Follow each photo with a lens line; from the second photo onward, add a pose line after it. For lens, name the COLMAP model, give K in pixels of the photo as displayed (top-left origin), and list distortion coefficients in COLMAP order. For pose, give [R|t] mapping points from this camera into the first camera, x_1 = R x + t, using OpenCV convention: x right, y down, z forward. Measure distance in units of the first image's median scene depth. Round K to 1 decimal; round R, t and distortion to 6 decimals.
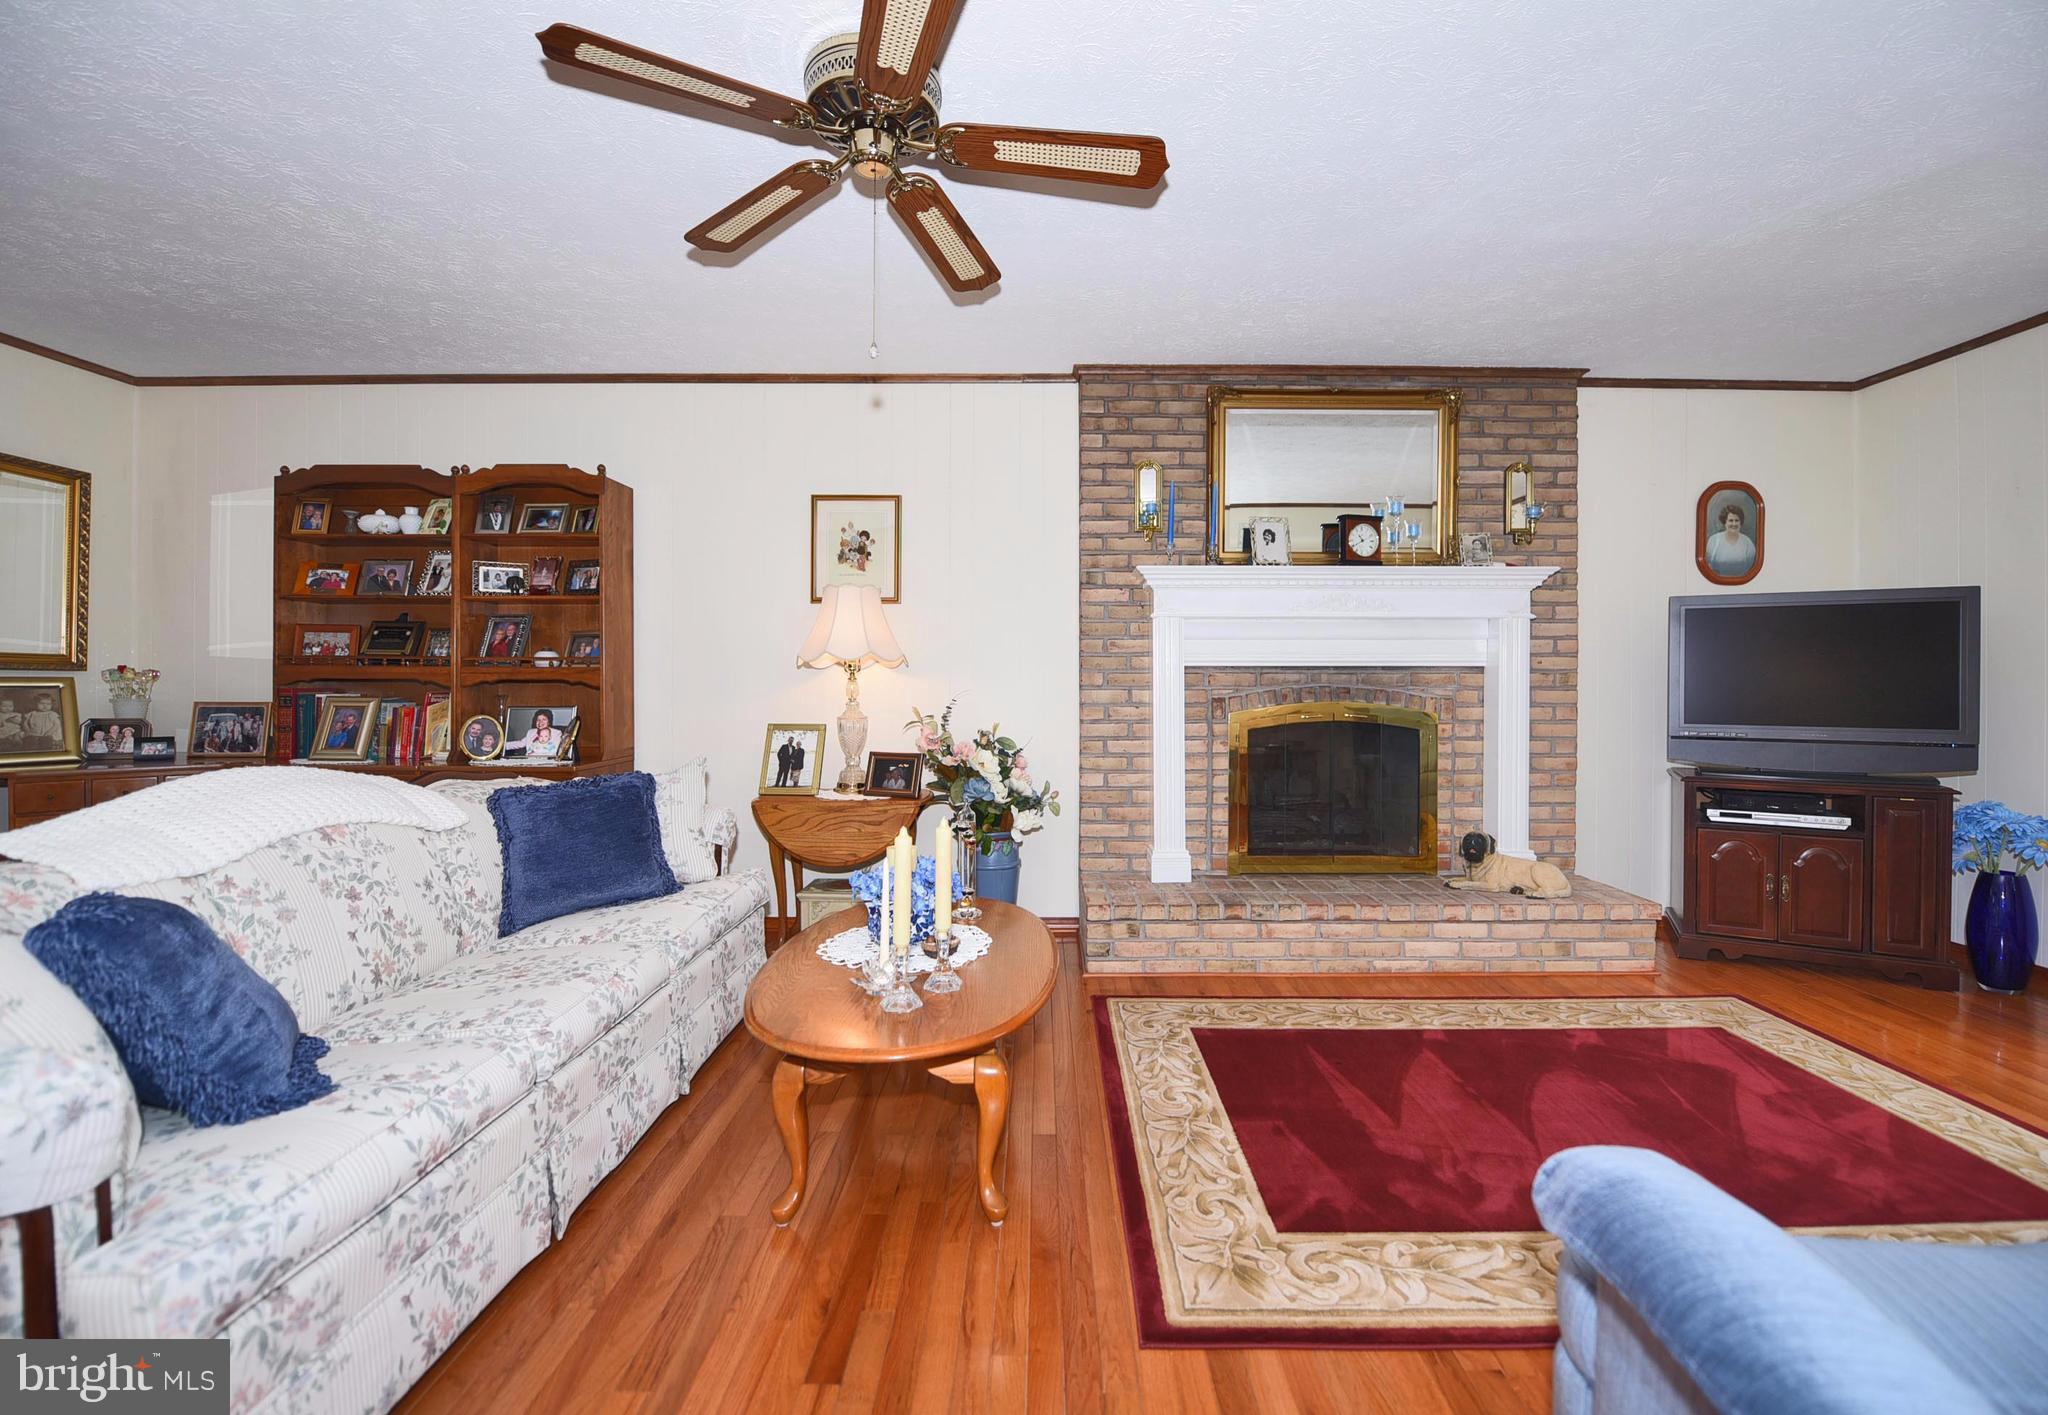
lens RADIAL K [[866.3, 0, 1048.1], [0, 866.3, 689.5], [0, 0, 1]] dist [-0.016789, -0.000178]
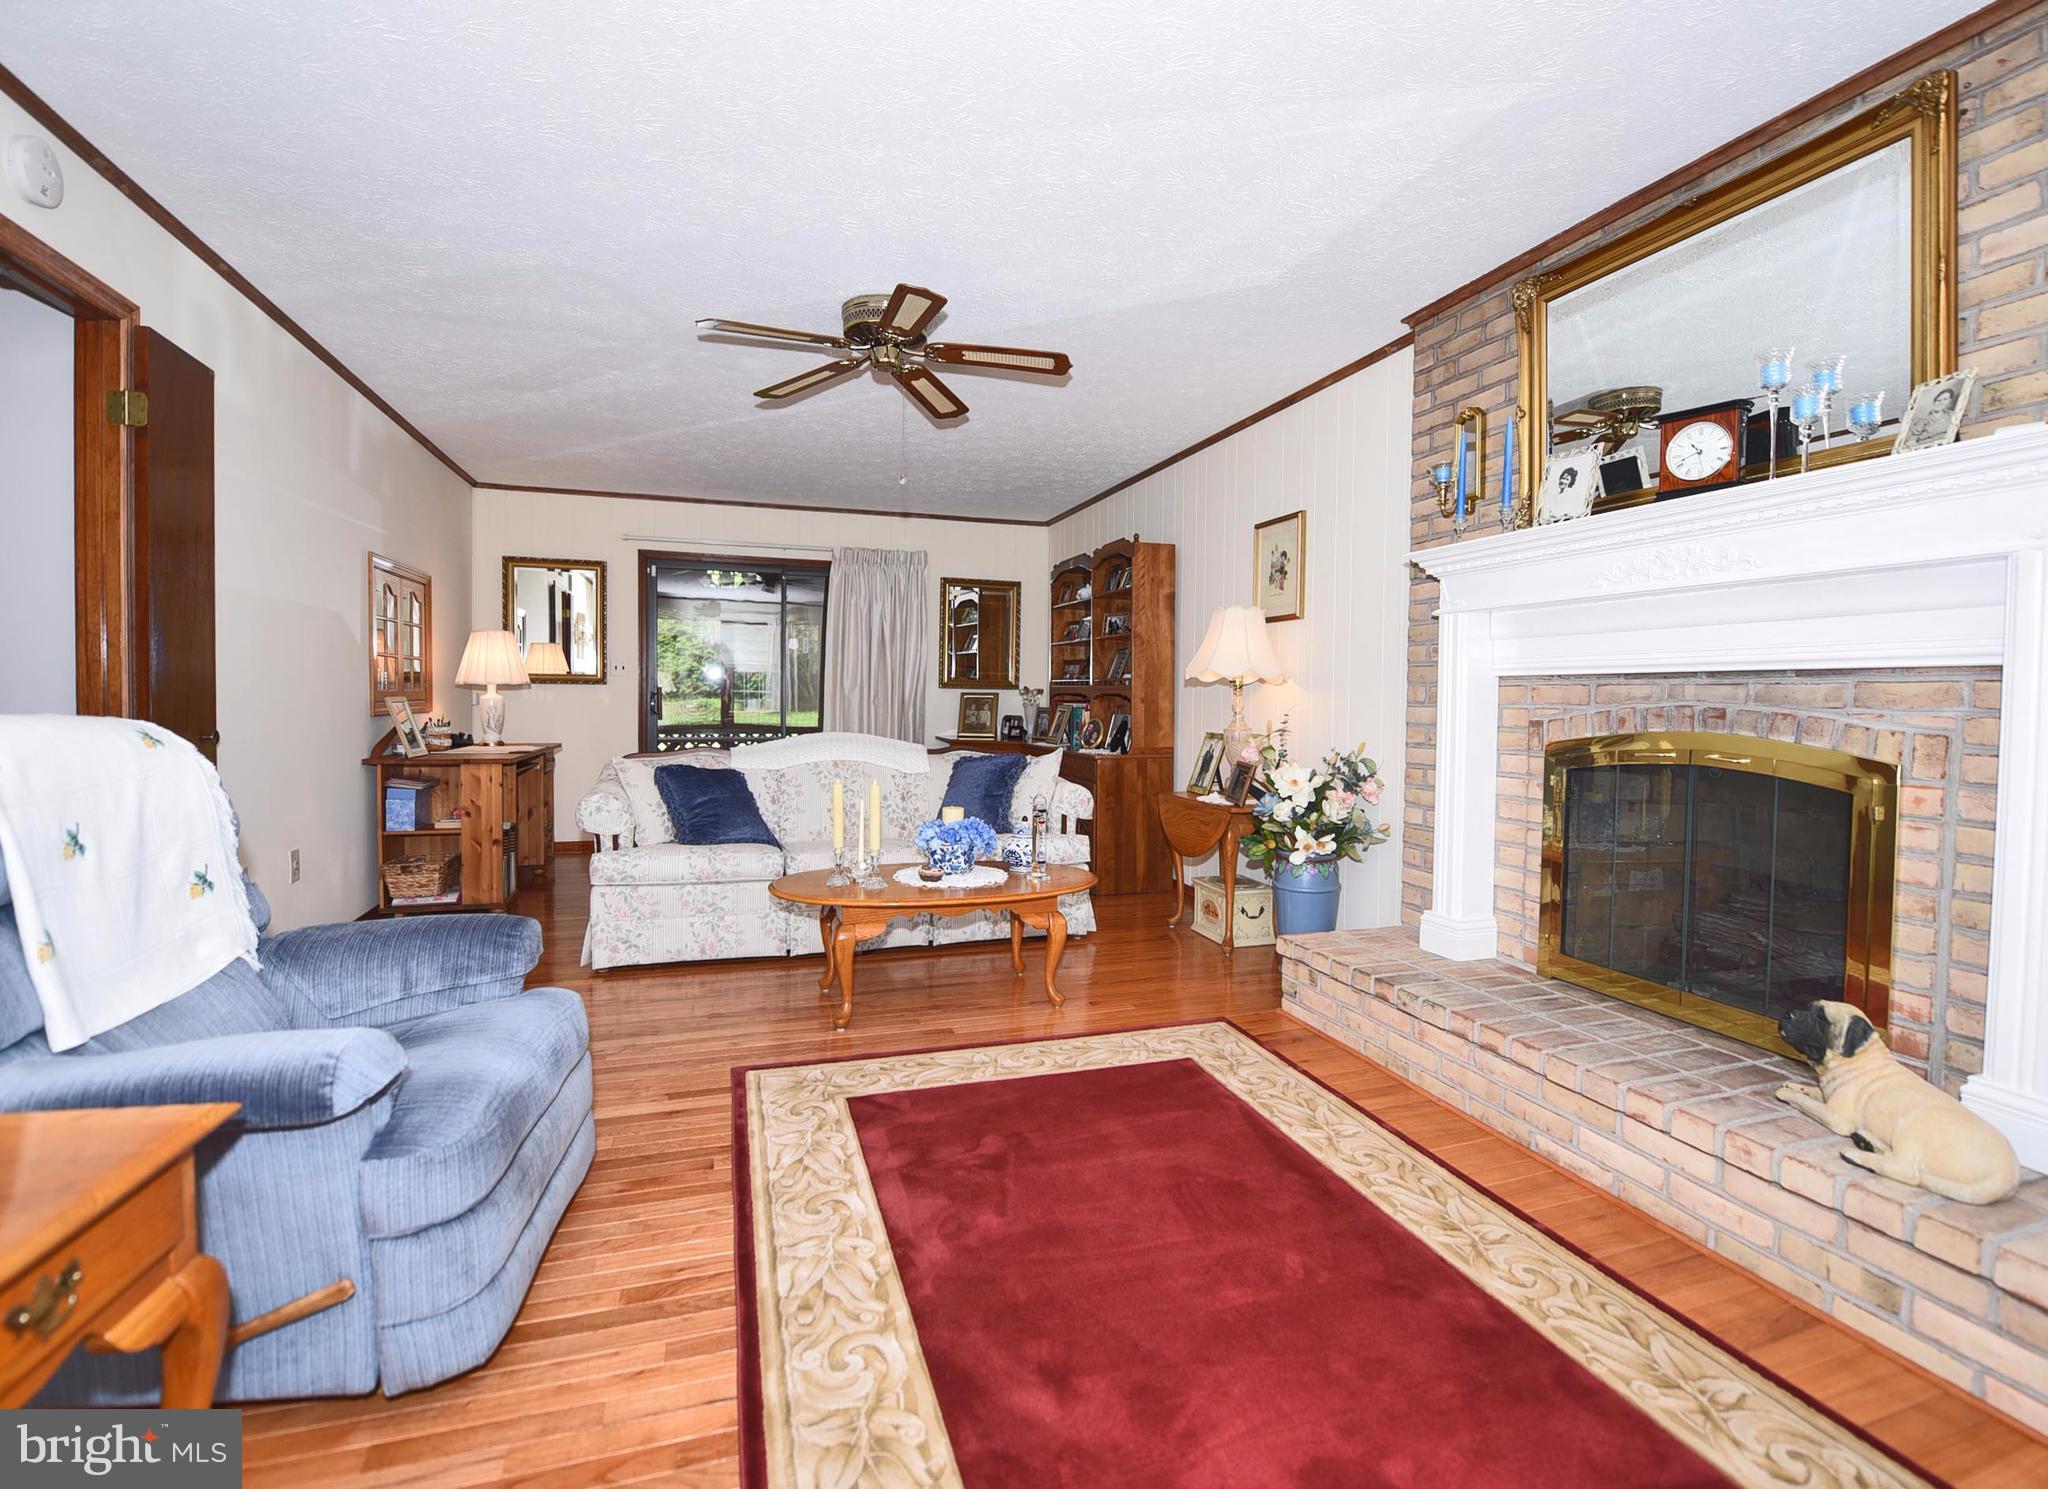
lens RADIAL K [[958.2, 0, 1036.9], [0, 958.2, 734.5], [0, 0, 1]] dist [-0.029440, -0.000478]
pose [[0.300853, 0.039543, -0.952850, 0.811305], [-0.016570, 0.999206, 0.036235, -0.000347], [0.953527, 0.004888, 0.301269, 0.381722]]
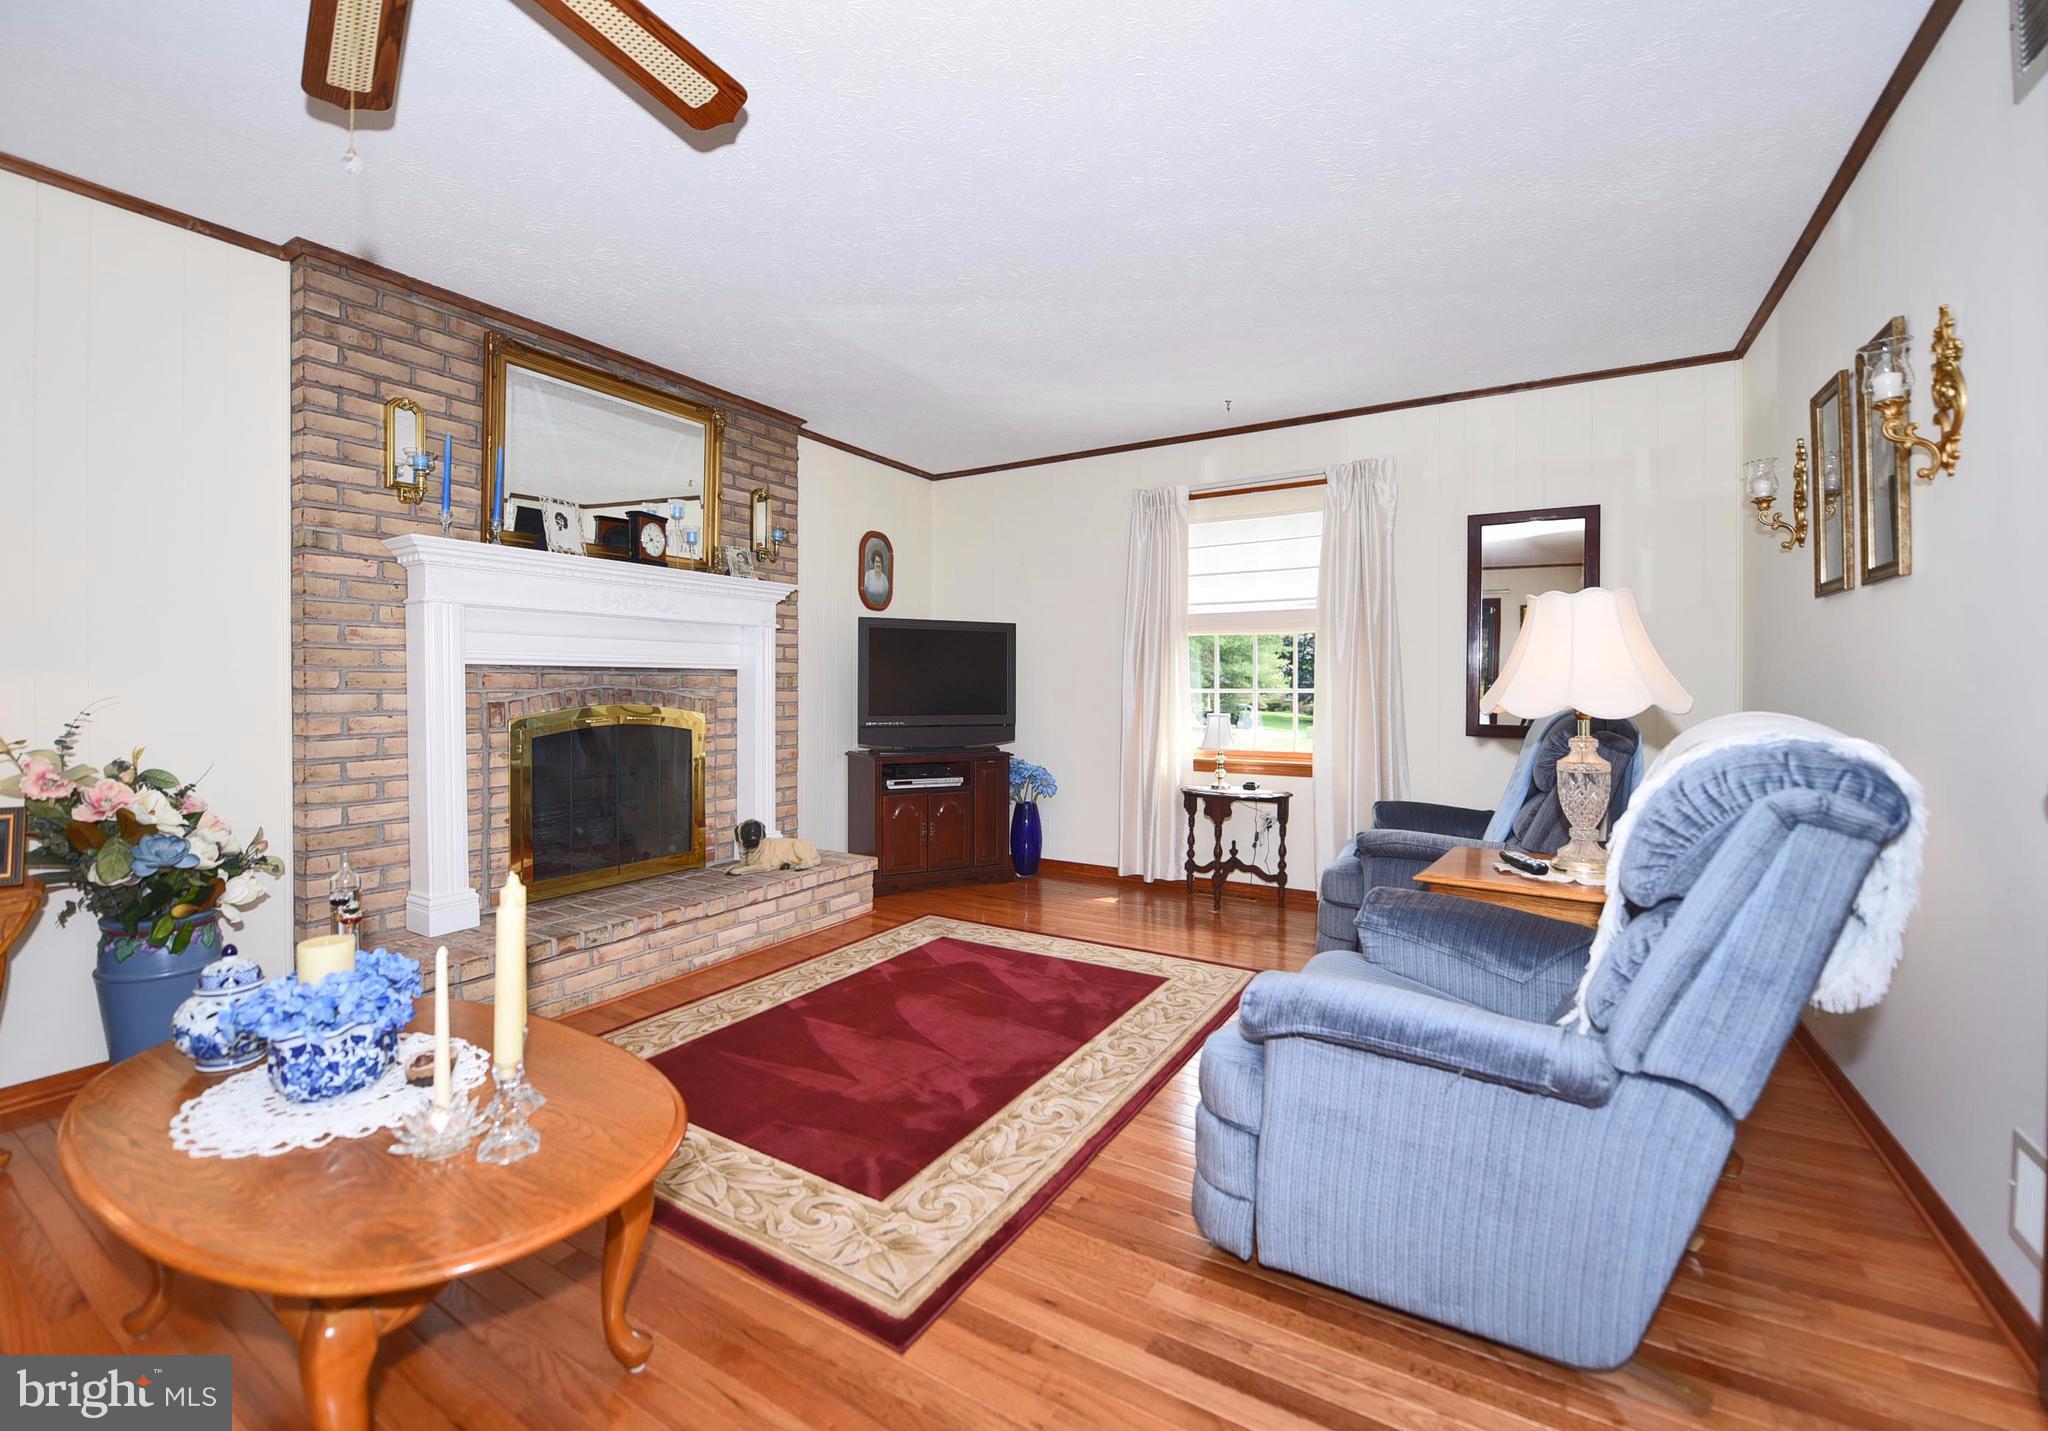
lens RADIAL K [[868.8, 0, 980.8], [0, 868.8, 698.4], [0, 0, 1]] dist [-0.020126, -0.000684]
pose [[0.542956, -0.012945, 0.839661, -0.254401], [0.005574, 0.999915, 0.011812, -0.001553], [-0.839743, -0.001733, 0.542982, 0.145507]]
